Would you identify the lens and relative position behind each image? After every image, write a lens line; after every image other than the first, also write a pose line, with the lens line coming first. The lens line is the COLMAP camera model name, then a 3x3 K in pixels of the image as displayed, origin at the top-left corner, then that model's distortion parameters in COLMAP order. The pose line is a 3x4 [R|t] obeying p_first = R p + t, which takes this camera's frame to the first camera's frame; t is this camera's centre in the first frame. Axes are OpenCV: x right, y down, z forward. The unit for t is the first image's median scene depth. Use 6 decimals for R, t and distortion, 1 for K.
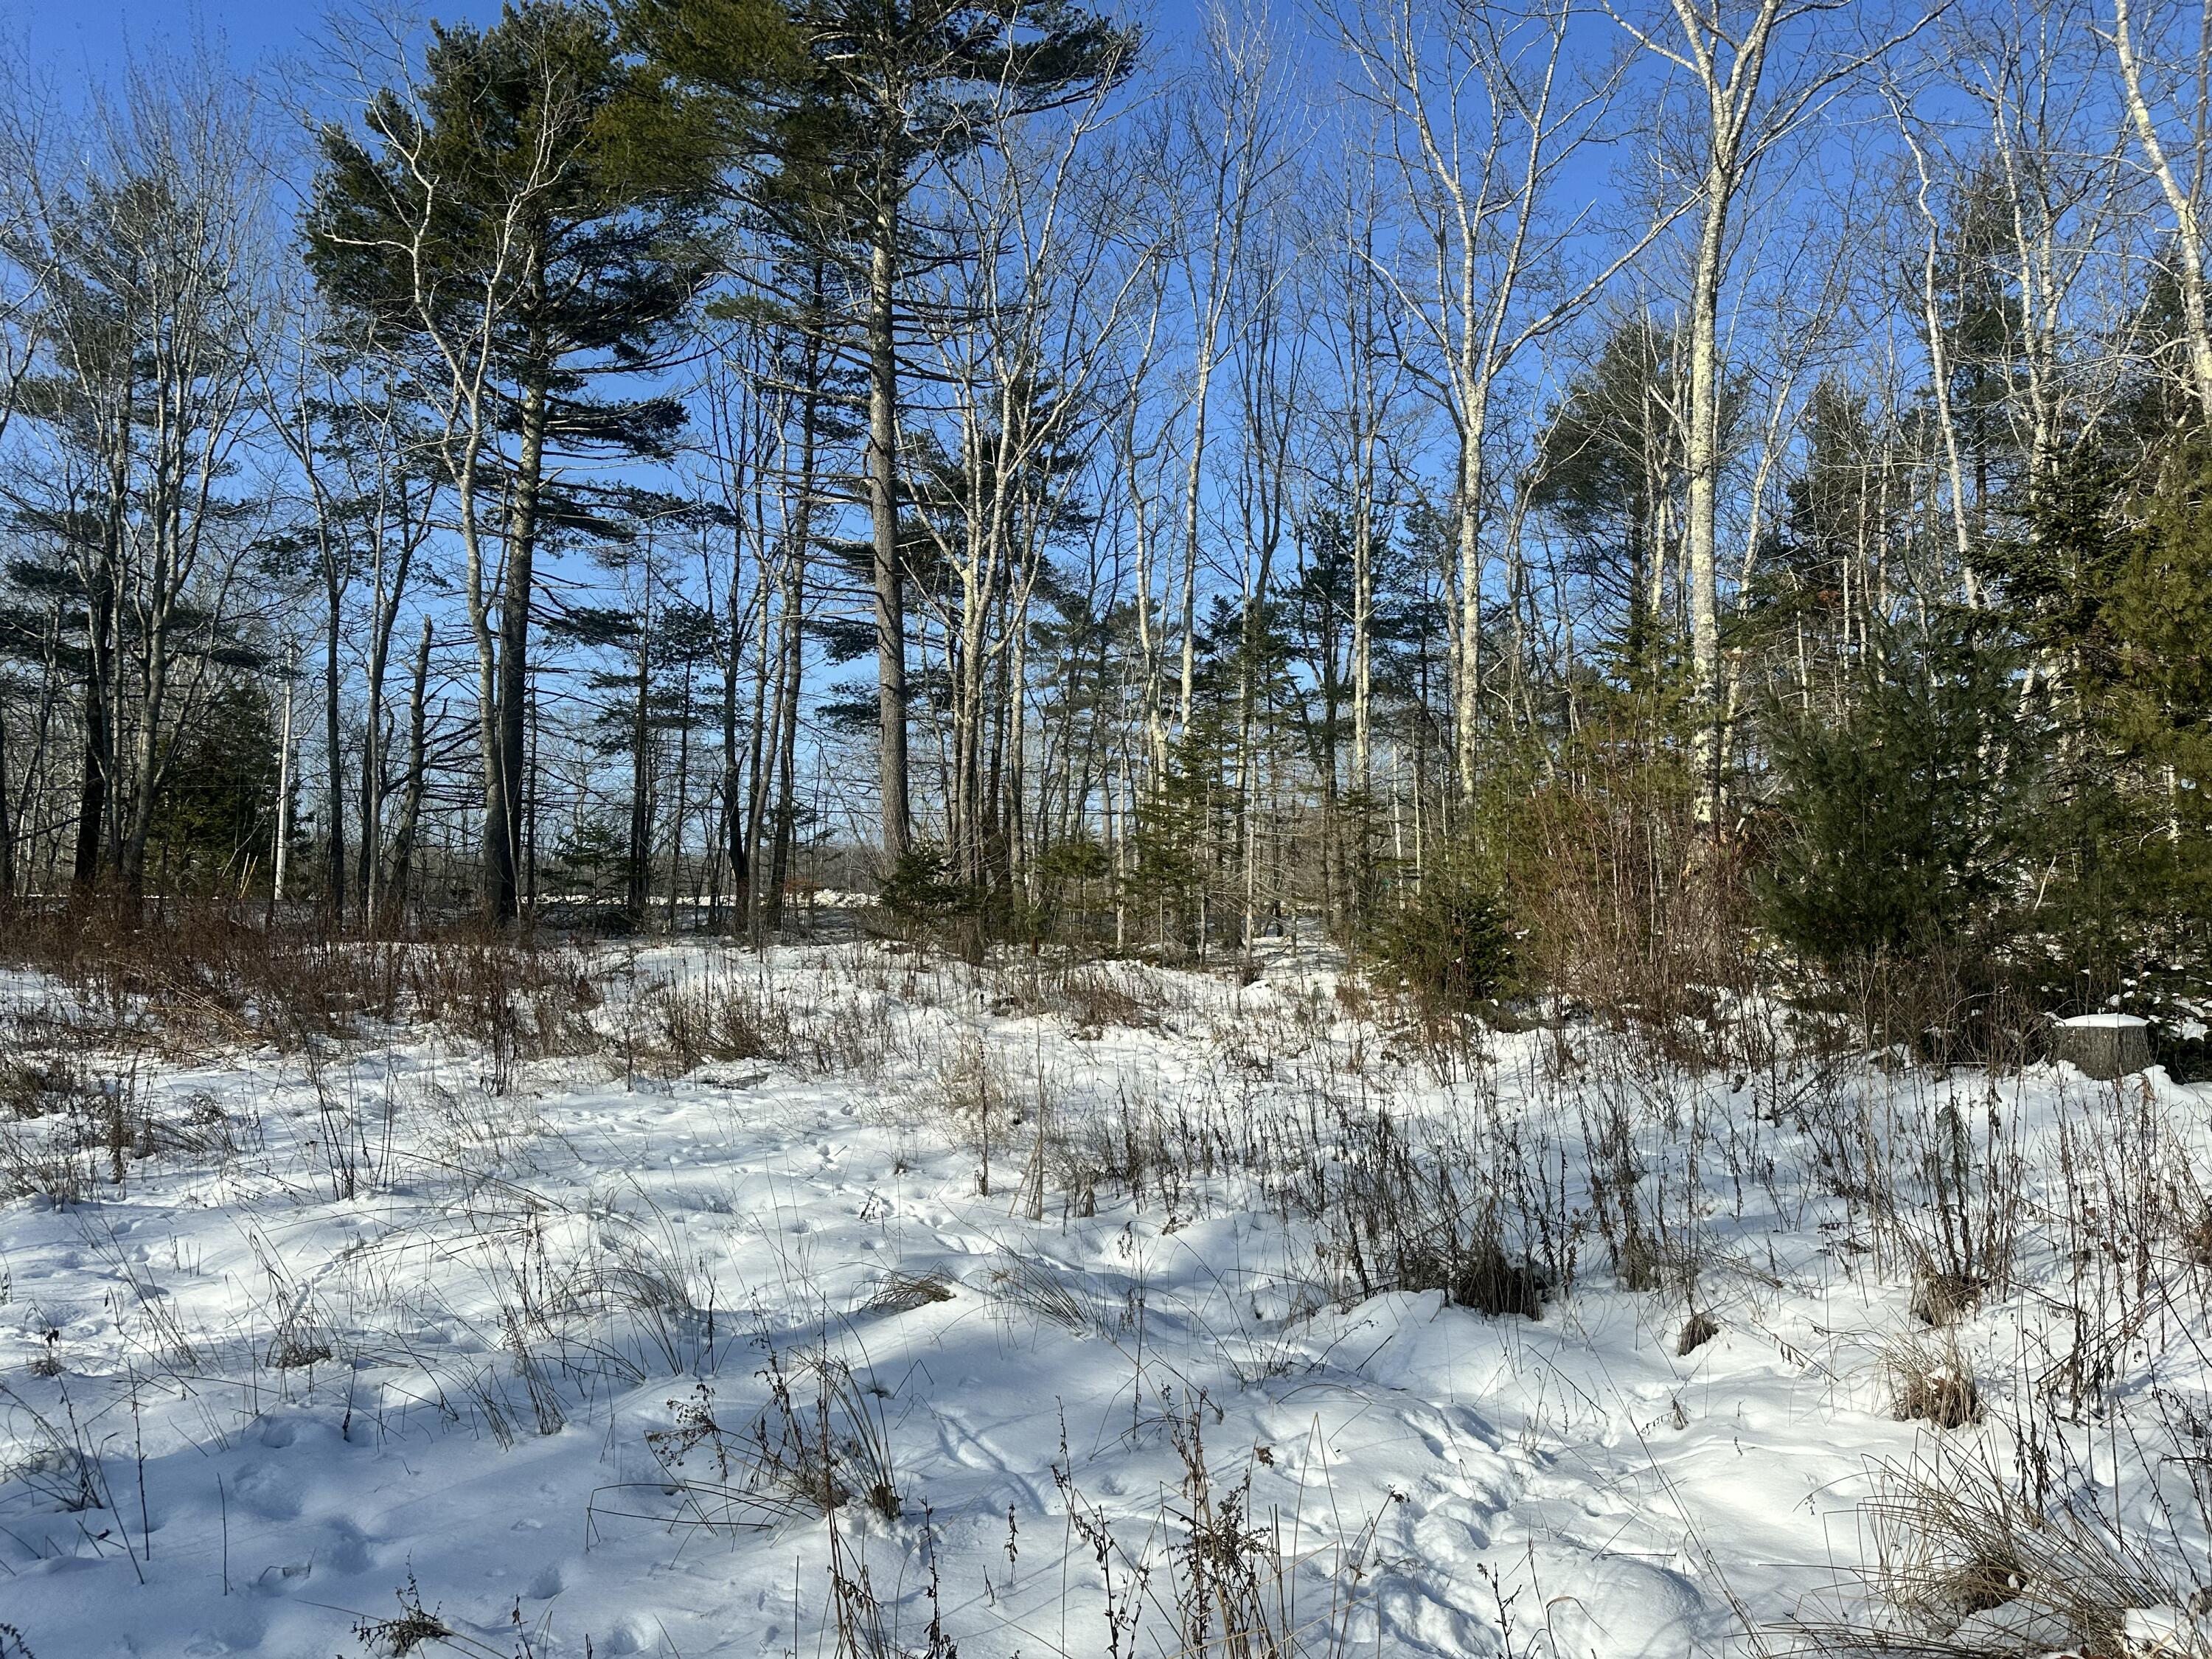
lens RADIAL K [[1557.6, 0, 1105.1], [0, 1557.6, 821.3], [0, 0, 1]] dist [0.063622, -0.062661]
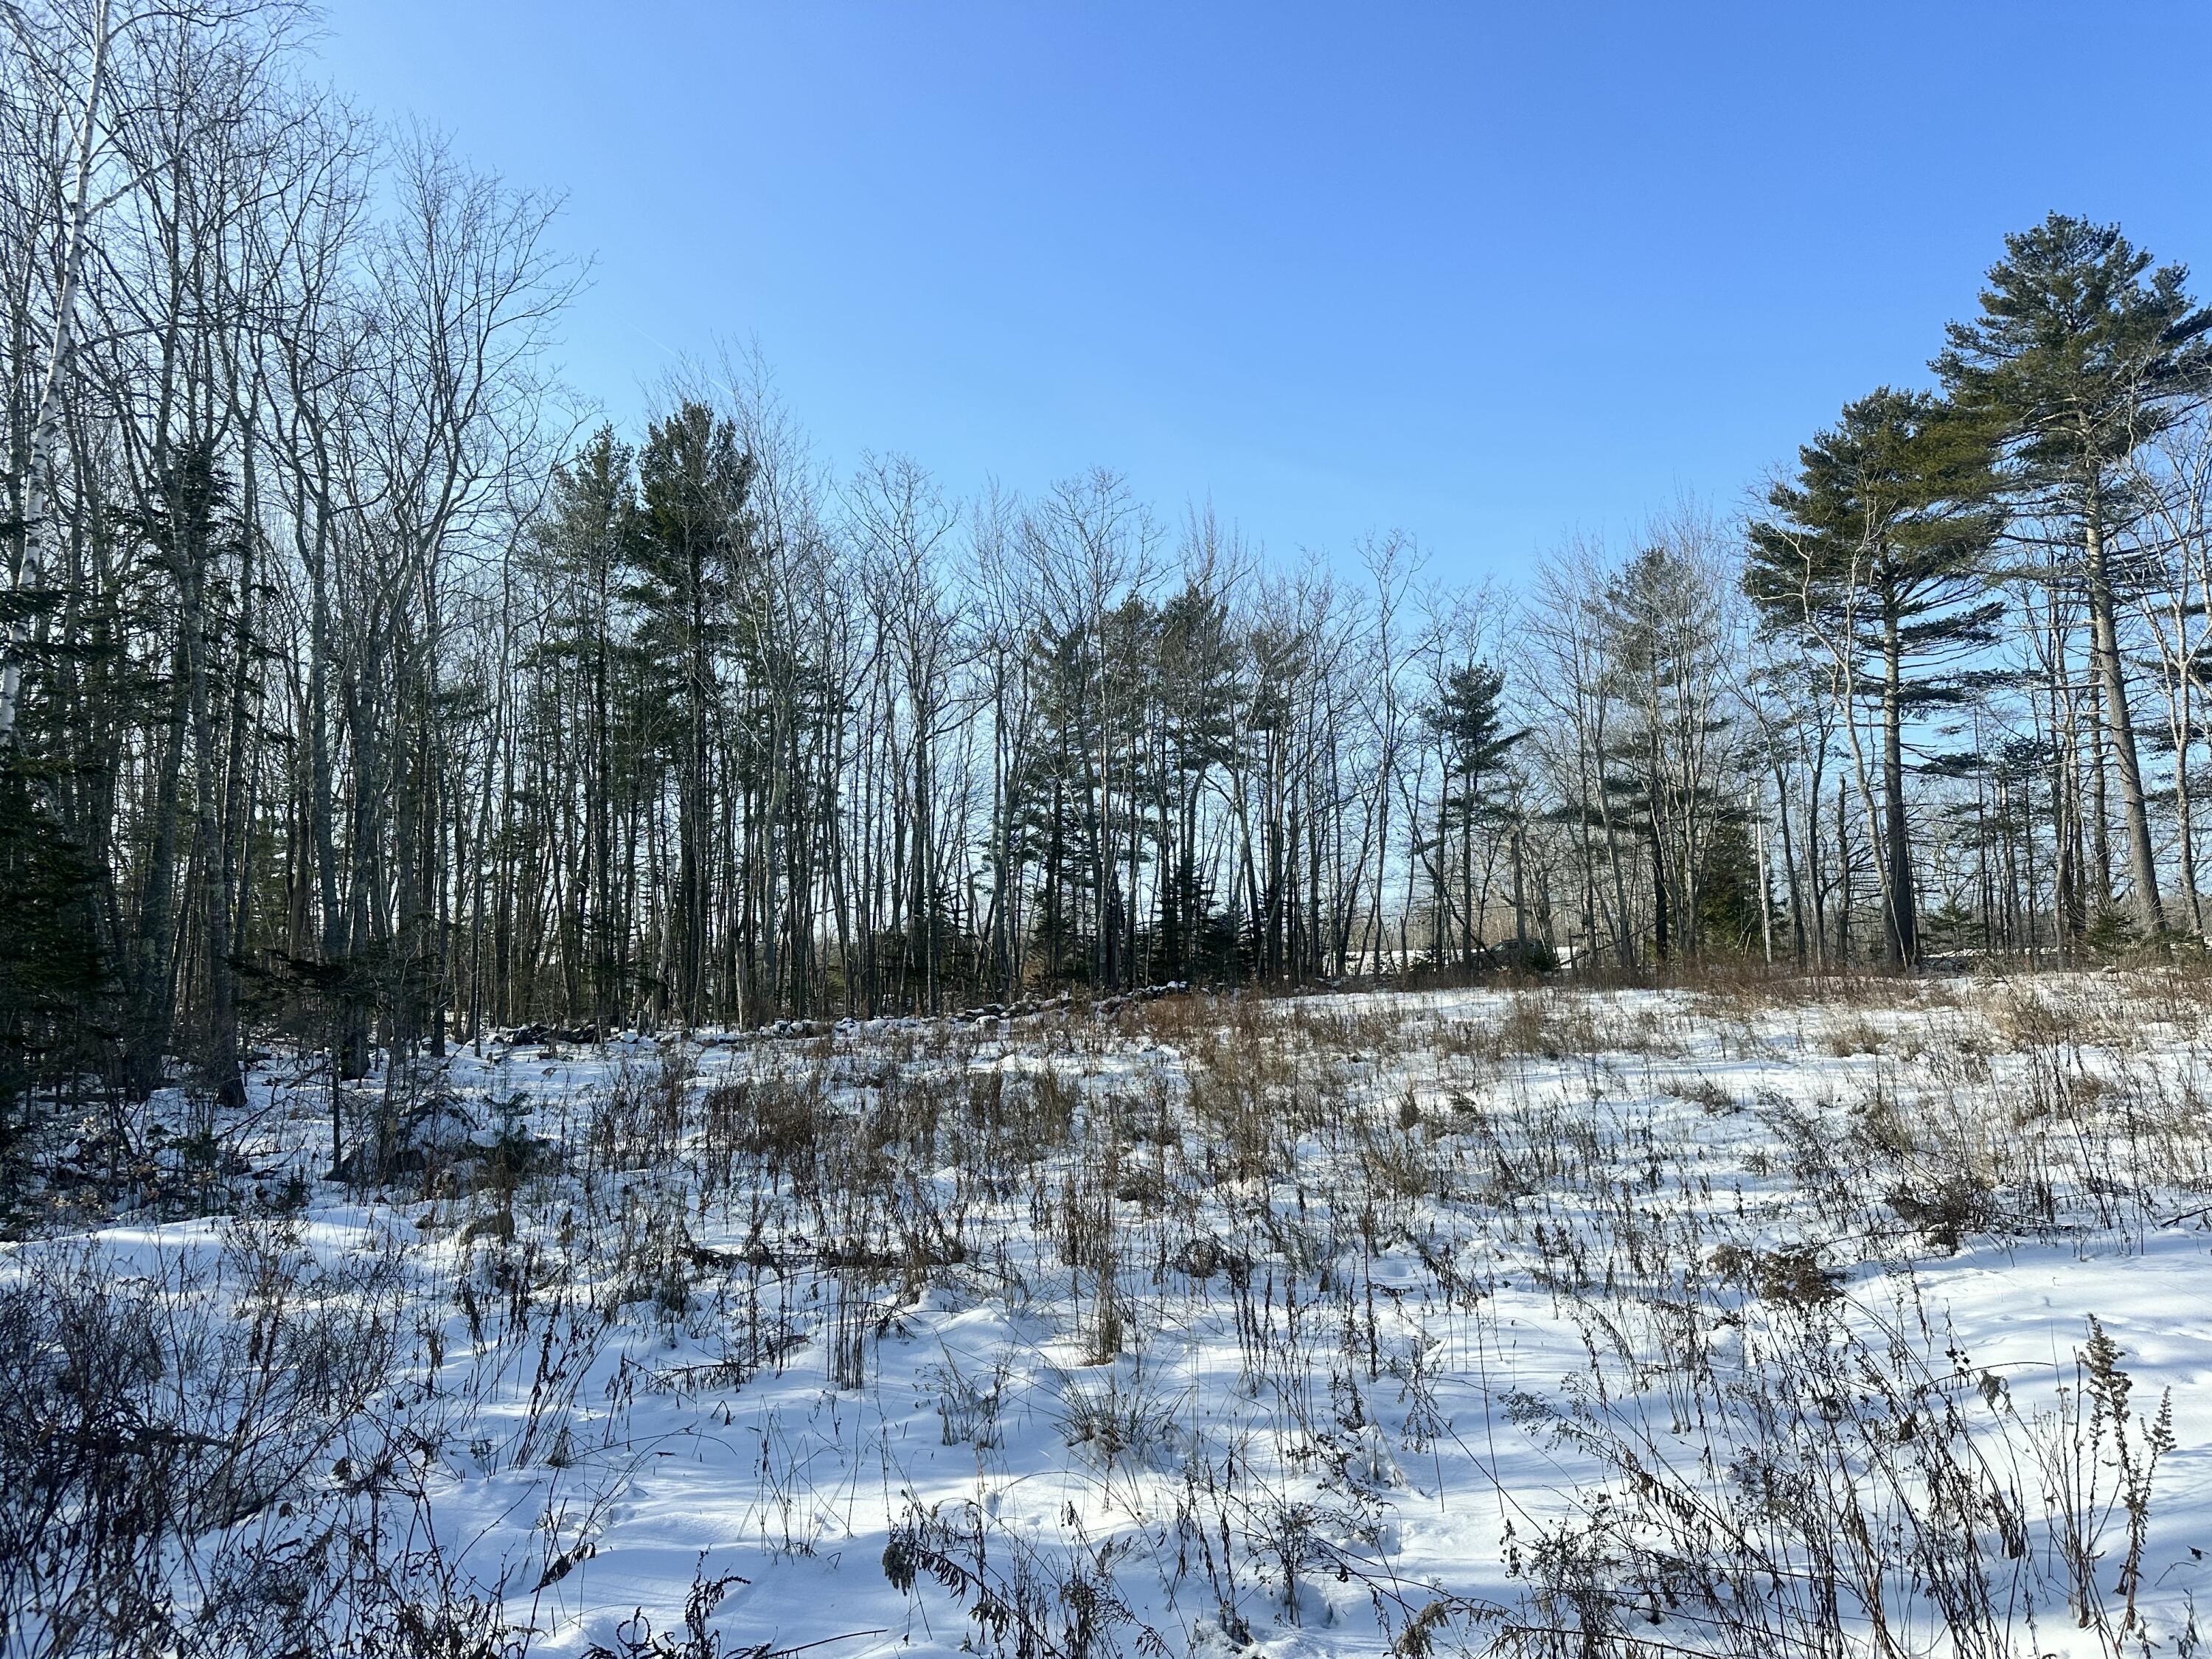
lens RADIAL K [[1557.6, 0, 1105.7], [0, 1557.6, 837.4], [0, 0, 1]] dist [0.063622, -0.062661]
pose [[0.637737, -0.112961, -0.761926, 0.298311], [0.087148, 0.993418, -0.074337, -0.016079], [0.765309, -0.018993, 0.643383, -0.586367]]
